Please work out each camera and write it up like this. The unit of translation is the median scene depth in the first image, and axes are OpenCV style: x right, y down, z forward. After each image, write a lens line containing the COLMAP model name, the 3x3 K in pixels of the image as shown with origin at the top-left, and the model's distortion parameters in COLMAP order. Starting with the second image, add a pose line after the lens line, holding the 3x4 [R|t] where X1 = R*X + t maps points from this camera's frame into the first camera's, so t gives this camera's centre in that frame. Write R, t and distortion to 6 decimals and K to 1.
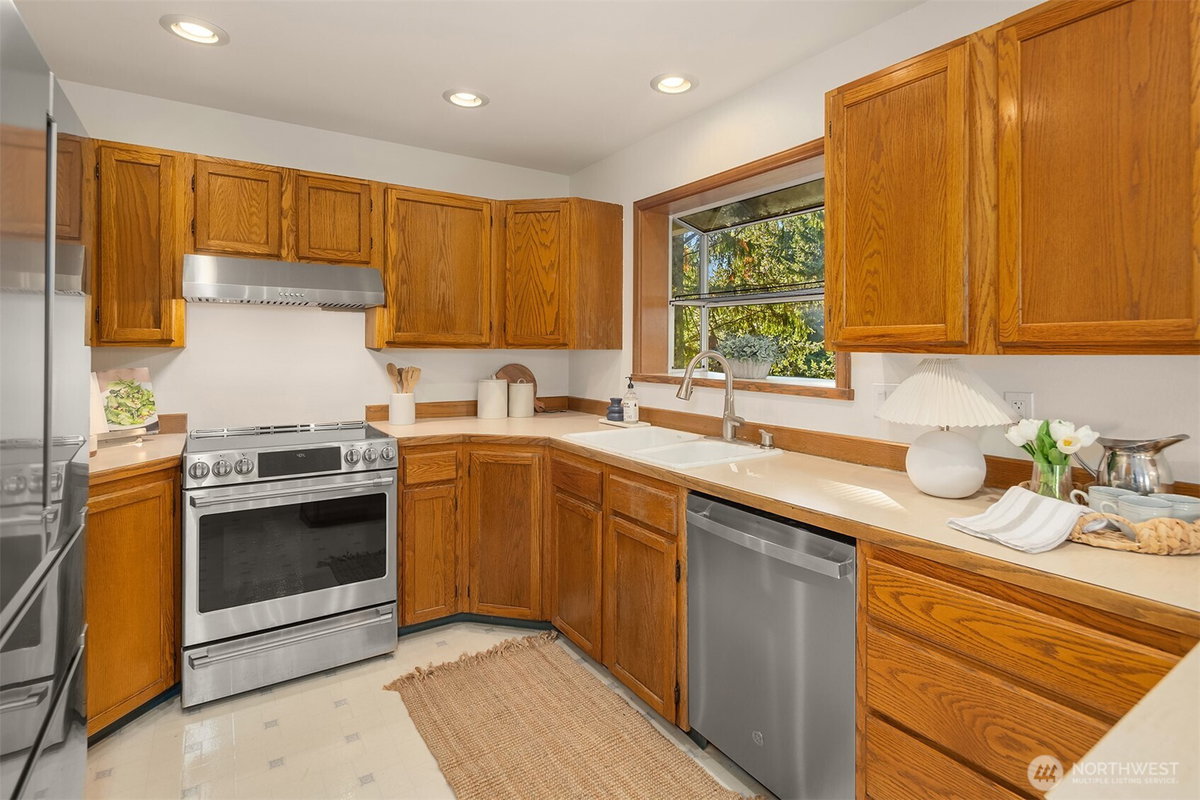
lens RADIAL K [[573.6, 0, 566.0], [0, 573.6, 349.1], [0, 0, 1]] dist [0.000963, 0.000934]
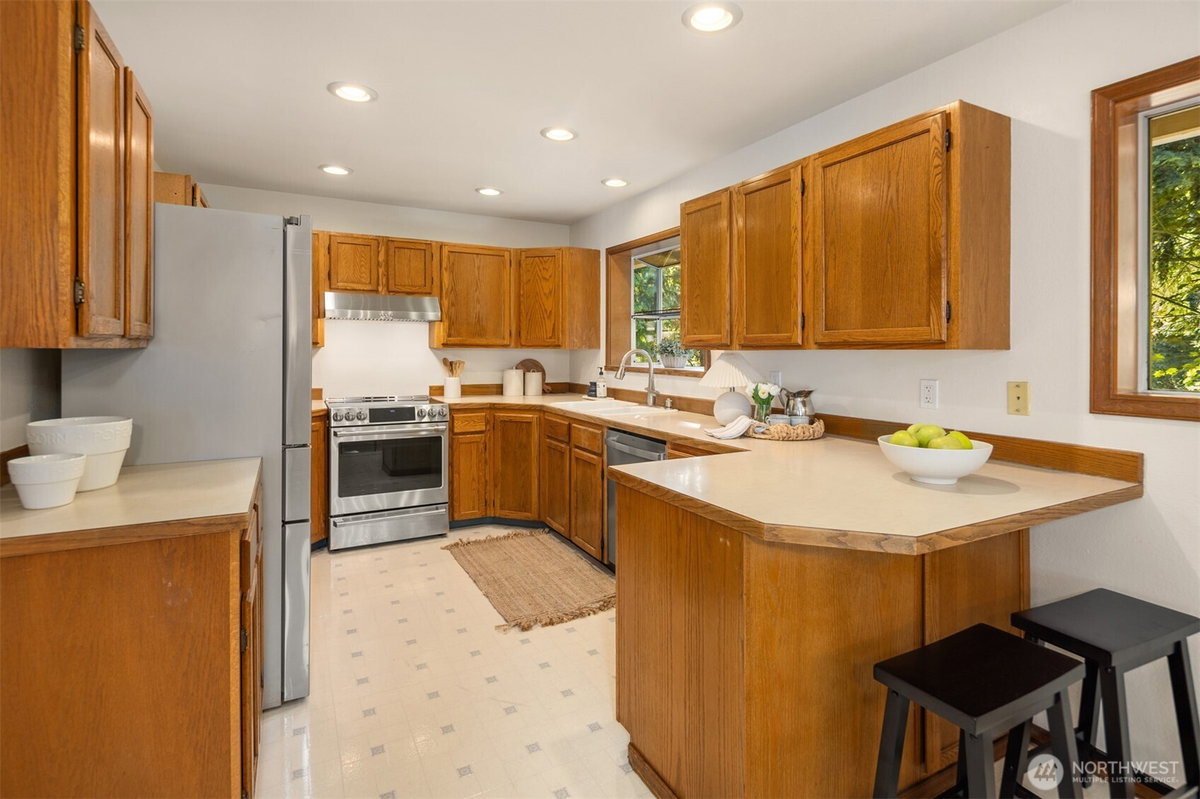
lens RADIAL K [[573.6, 0, 566.1], [0, 573.6, 358.9], [0, 0, 1]] dist [0.000963, 0.000934]
pose [[0.995101, 0.001017, -0.098856, 0.194731], [0.000430, 0.999893, 0.014614, 0.005864], [0.098861, -0.014585, 0.994994, -0.571982]]
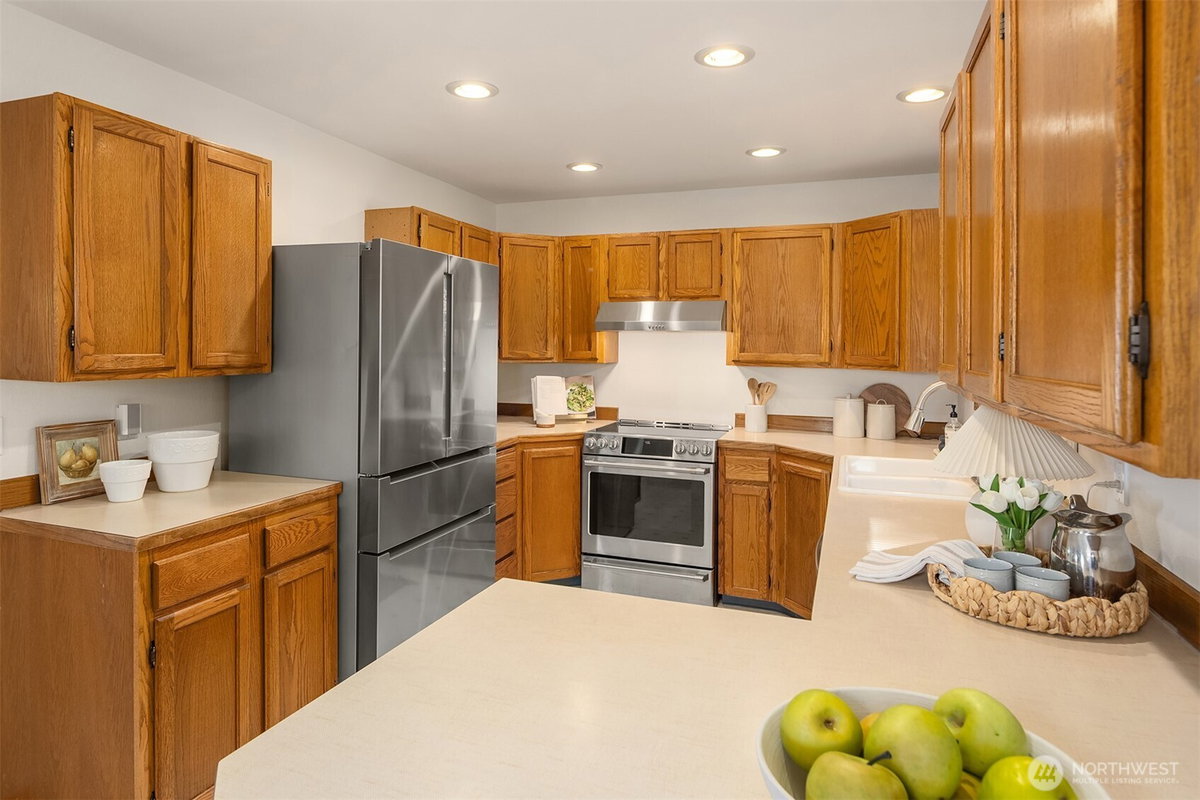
lens RADIAL K [[678.5, 0, 589.3], [0, 678.5, 350.8], [0, 0, 1]] dist [0.016428, 0.001137]
pose [[0.605270, 0.007879, -0.795981, 0.703304], [-0.005931, 0.999968, 0.005387, -0.043174], [0.795998, 0.001460, 0.605298, -0.108272]]
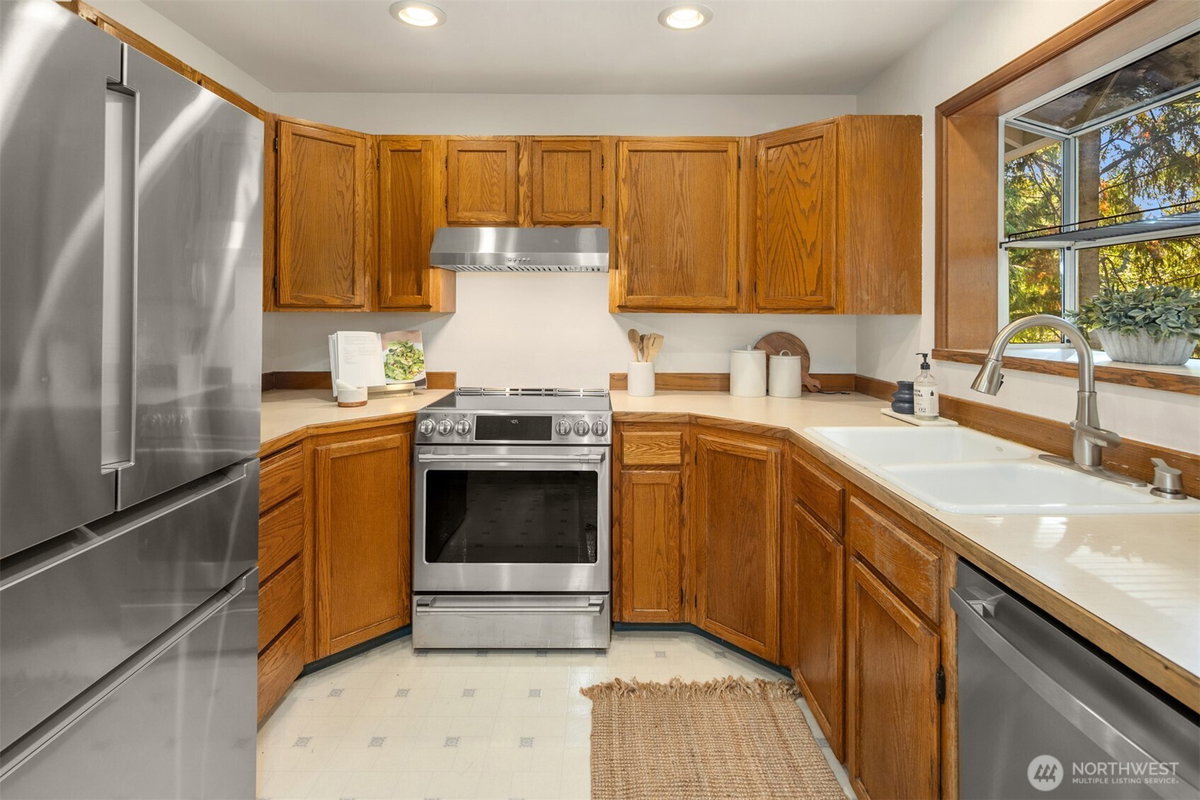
lens RADIAL K [[552.9, 0, 605.0], [0, 552.9, 311.8], [0, 0, 1]] dist [0.003080, -0.001024]
pose [[0.855433, -0.002972, -0.517906, 0.147603], [-0.000752, 0.999975, -0.006979, 0.003220], [0.517914, 0.006359, 0.855409, 0.245583]]
